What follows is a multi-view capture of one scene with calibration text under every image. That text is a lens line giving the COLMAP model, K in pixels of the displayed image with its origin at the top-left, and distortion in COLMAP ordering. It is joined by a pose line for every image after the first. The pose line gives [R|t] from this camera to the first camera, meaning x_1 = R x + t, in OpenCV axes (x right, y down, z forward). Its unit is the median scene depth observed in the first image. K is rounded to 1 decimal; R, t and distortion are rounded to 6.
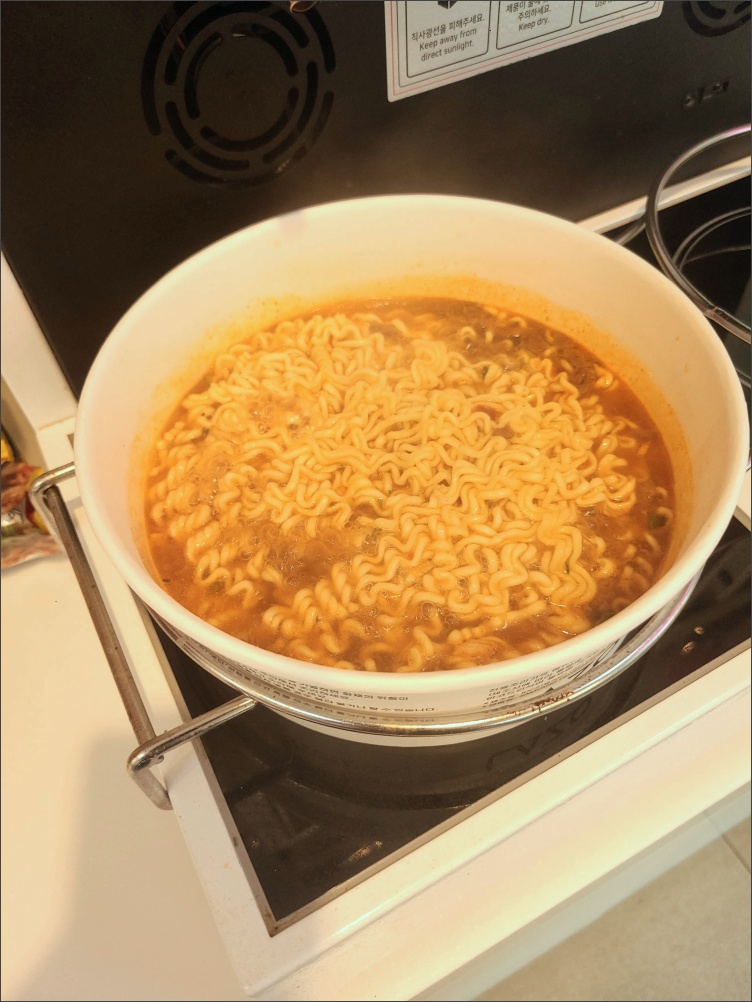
lens RADIAL K [[749.5, 0, 376.0], [0, 749.5, 495.8], [0, 0, 1]] dist [0.044627, -0.035216]
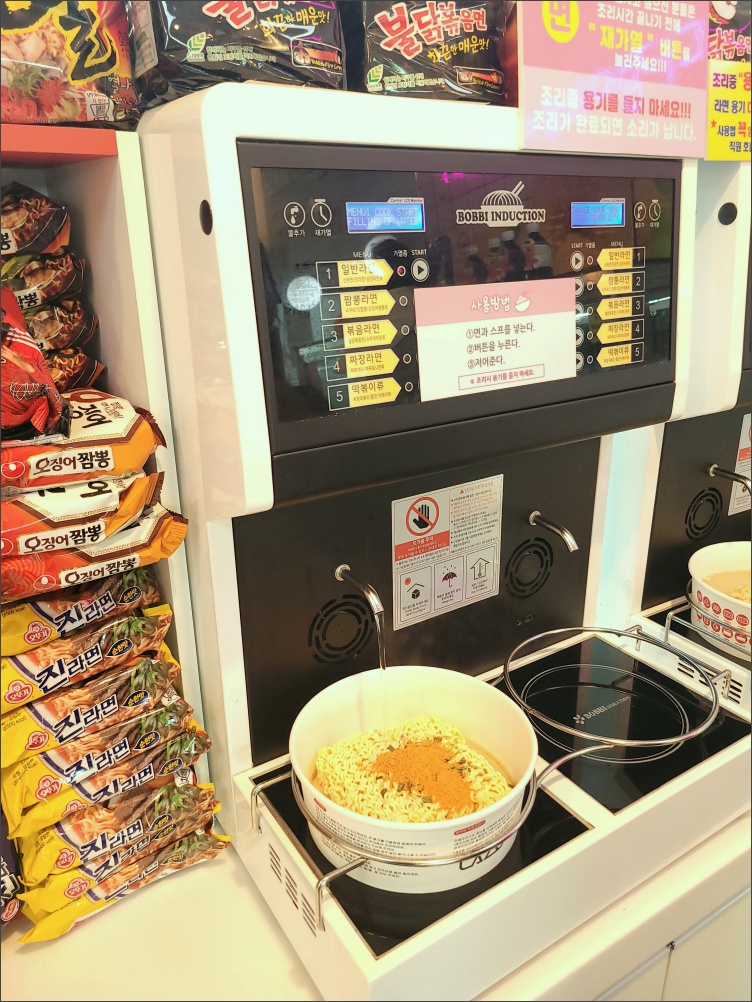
lens RADIAL K [[749.5, 0, 372.4], [0, 749.5, 499.4], [0, 0, 1]] dist [0.044627, -0.035216]
pose [[0.996795, 0.014237, 0.078723, -0.243244], [0.029424, 0.849821, -0.526249, 0.397161], [-0.074393, 0.526878, 0.846679, -1.268472]]
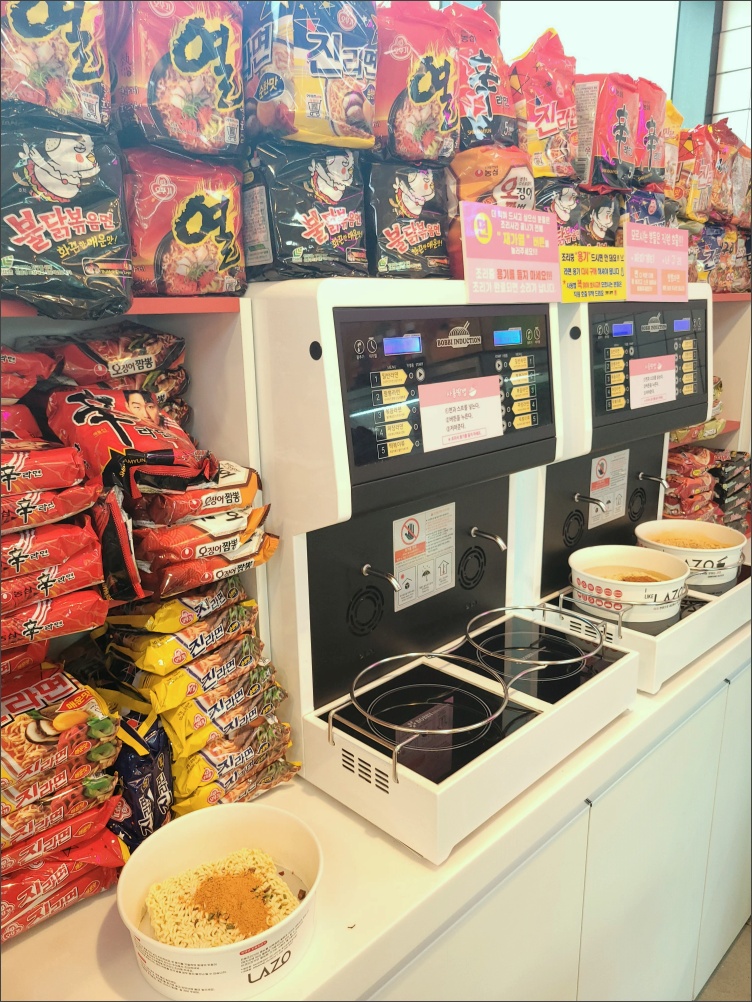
lens RADIAL K [[749.5, 0, 375.5], [0, 749.5, 508.9], [0, 0, 1]] dist [0.044627, -0.035216]
pose [[0.959374, -0.039259, 0.279393, -1.024235], [0.200235, 0.792387, -0.576219, 1.112707], [-0.198765, 0.608754, 0.768057, -1.990043]]
